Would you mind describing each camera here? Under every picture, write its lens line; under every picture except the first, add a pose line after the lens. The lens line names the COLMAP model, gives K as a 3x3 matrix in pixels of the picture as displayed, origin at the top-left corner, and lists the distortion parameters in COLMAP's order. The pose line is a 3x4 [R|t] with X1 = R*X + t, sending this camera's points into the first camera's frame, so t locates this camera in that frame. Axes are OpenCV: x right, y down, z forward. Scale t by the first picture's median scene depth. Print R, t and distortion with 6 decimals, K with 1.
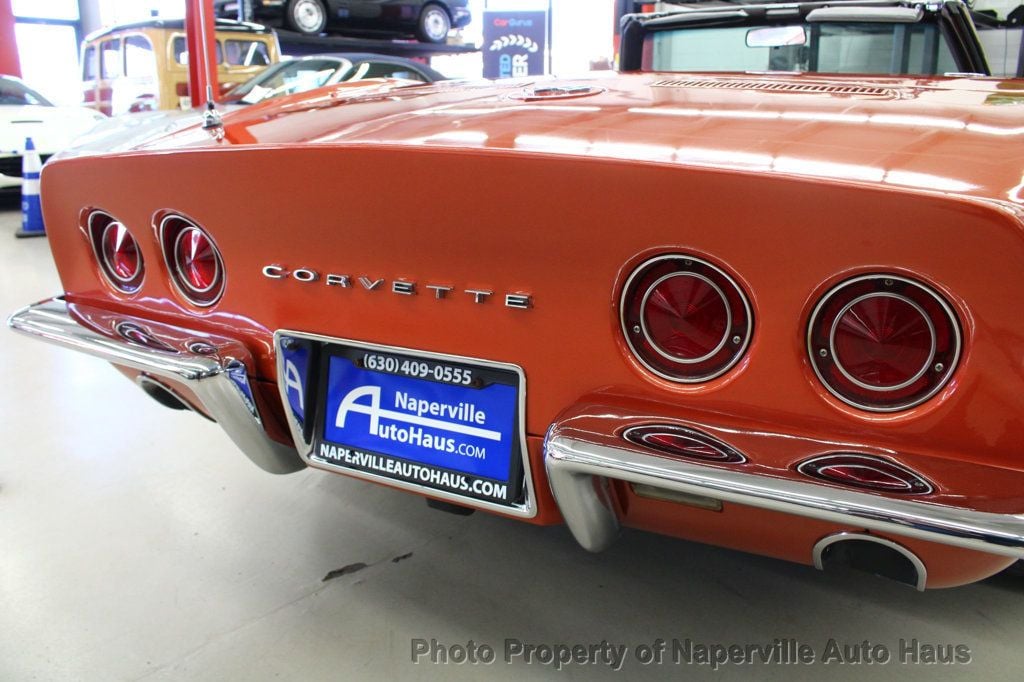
lens RADIAL K [[848.7, 0, 511.2], [0, 848.7, 349.8], [0, 0, 1]] dist [-0.140226, 0.101182]
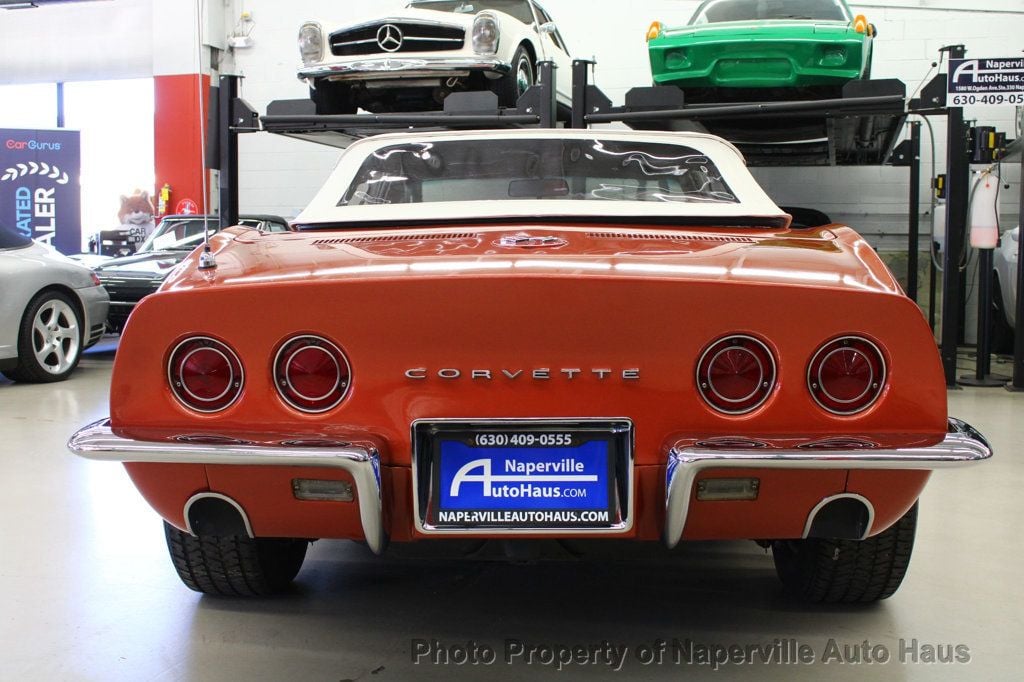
lens RADIAL K [[1195.4, 0, 536.6], [0, 1195.4, 340.8], [0, 0, 1]] dist [-0.084809, 0.013573]
pose [[0.881907, -0.028525, 0.470559, -0.977989], [0.127108, 0.975589, -0.179082, 0.210656], [-0.453964, 0.217746, 0.864005, -0.690136]]
